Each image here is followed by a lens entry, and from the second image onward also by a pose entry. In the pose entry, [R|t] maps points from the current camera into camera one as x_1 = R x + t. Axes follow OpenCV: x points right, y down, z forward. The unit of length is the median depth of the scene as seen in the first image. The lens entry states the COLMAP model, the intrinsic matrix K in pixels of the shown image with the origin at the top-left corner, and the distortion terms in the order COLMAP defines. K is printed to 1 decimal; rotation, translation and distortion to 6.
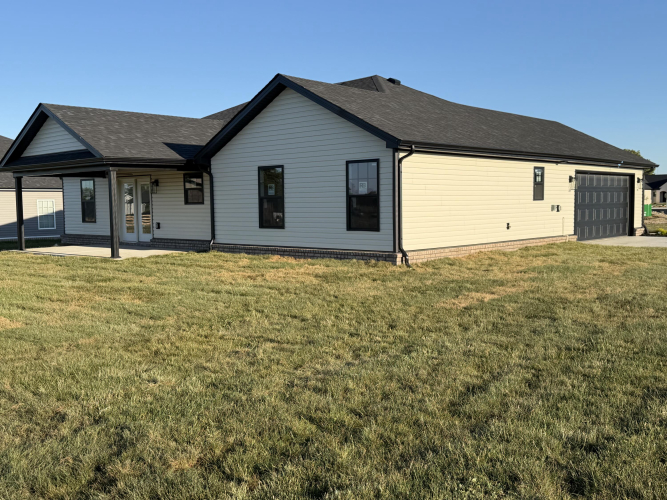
lens RADIAL K [[652.9, 0, 330.9], [0, 652.9, 250.7], [0, 0, 1]] dist [0.048661, 0.000000]
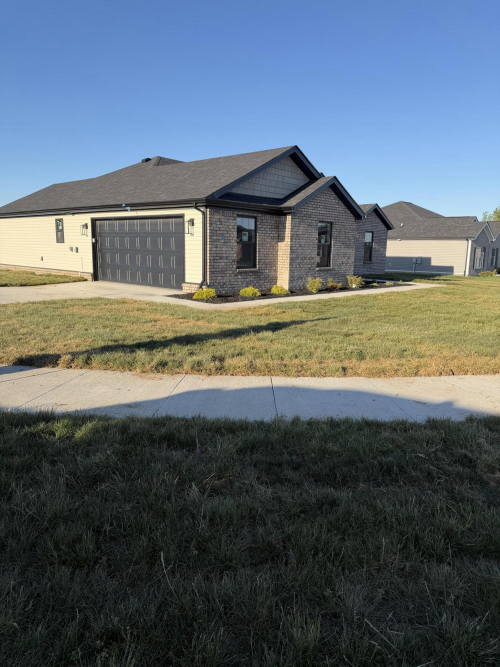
lens RADIAL K [[470.0, 0, 251.7], [0, 470.0, 337.6], [0, 0, 1]] dist [0.009539, -0.006773]
pose [[0.018531, 0.203556, -0.978888, 1.314327], [-0.094294, 0.975048, 0.200973, -0.116612], [0.995372, 0.088579, 0.037262, 1.344125]]
